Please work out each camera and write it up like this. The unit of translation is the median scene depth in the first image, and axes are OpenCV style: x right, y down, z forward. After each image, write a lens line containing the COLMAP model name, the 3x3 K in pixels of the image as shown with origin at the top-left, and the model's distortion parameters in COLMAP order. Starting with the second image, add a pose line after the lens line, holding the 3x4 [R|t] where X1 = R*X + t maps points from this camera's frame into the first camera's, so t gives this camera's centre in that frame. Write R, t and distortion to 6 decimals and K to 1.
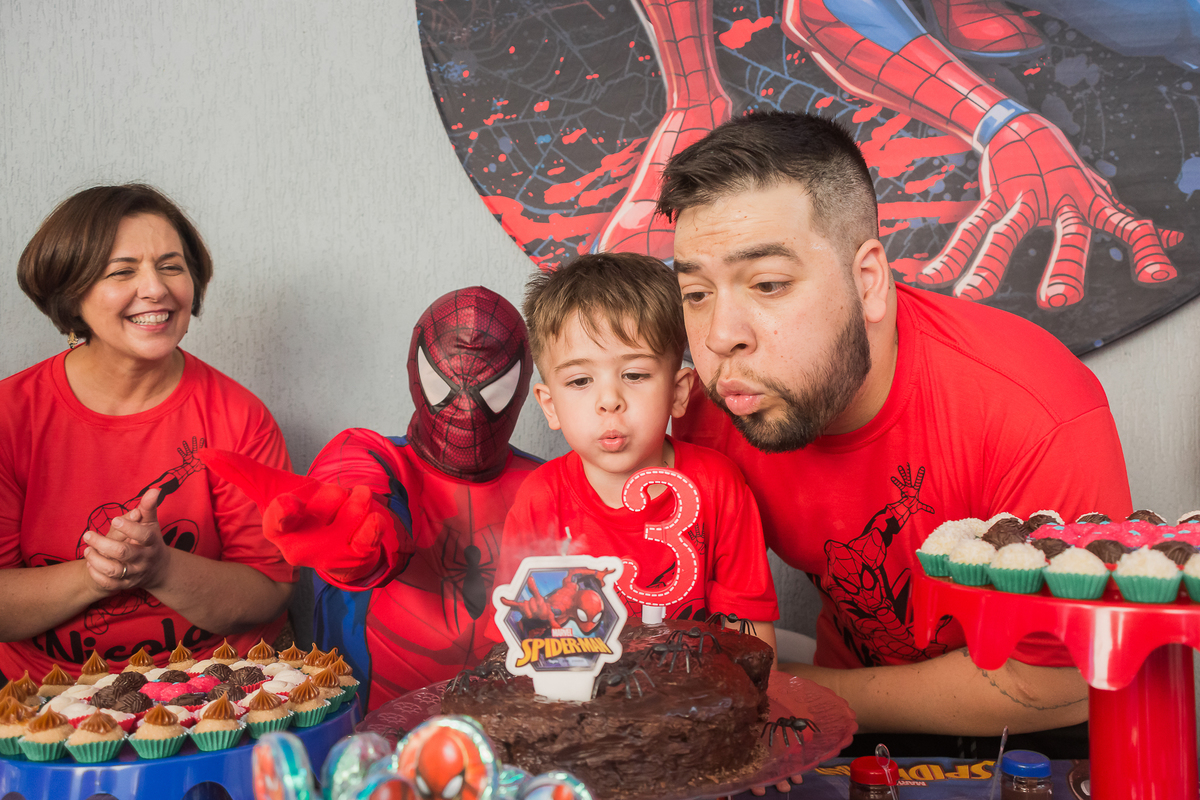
lens RADIAL K [[944.8, 0, 612.9], [0, 944.8, 405.1], [0, 0, 1]] dist [-0.121625, 0.115128]
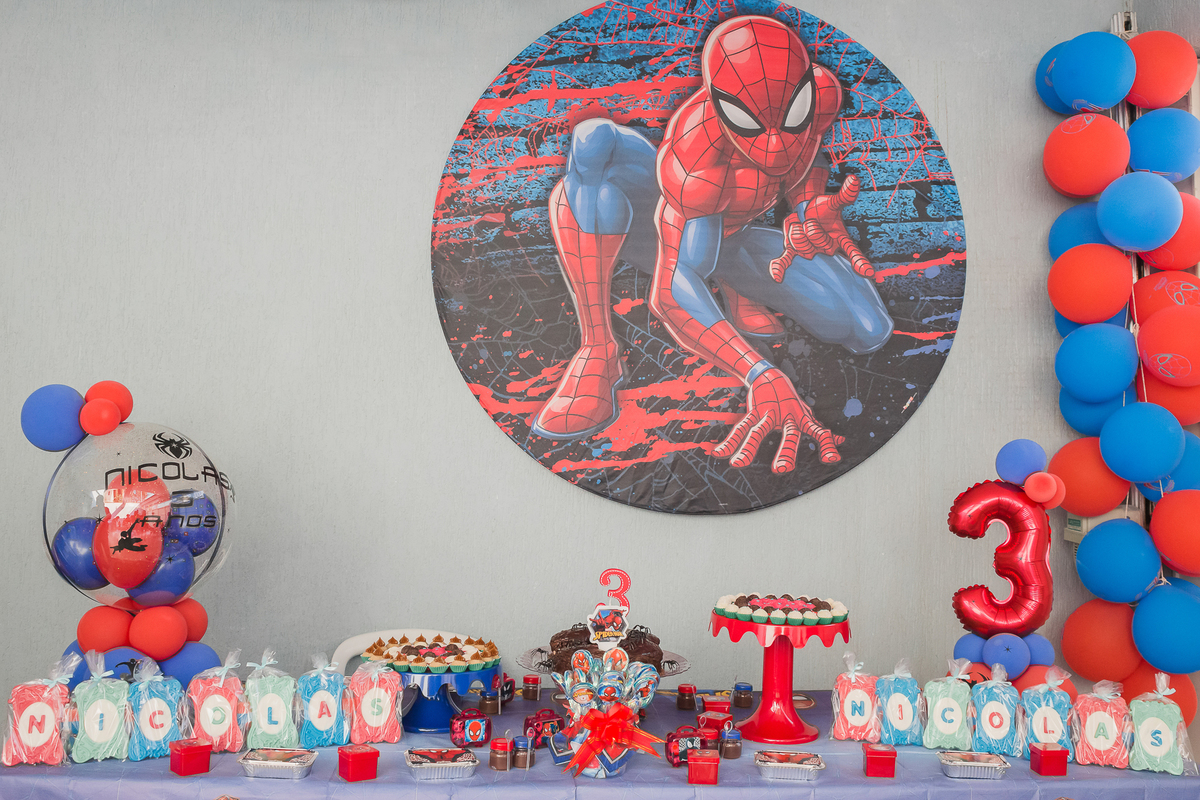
lens RADIAL K [[991.7, 0, 604.1], [0, 991.7, 426.7], [0, 0, 1]] dist [-0.093226, 0.013987]
pose [[0.970699, 0.055684, 0.233757, -0.336786], [-0.055805, 0.998423, -0.006102, -0.158326], [-0.233728, -0.007122, 0.972276, -0.848439]]
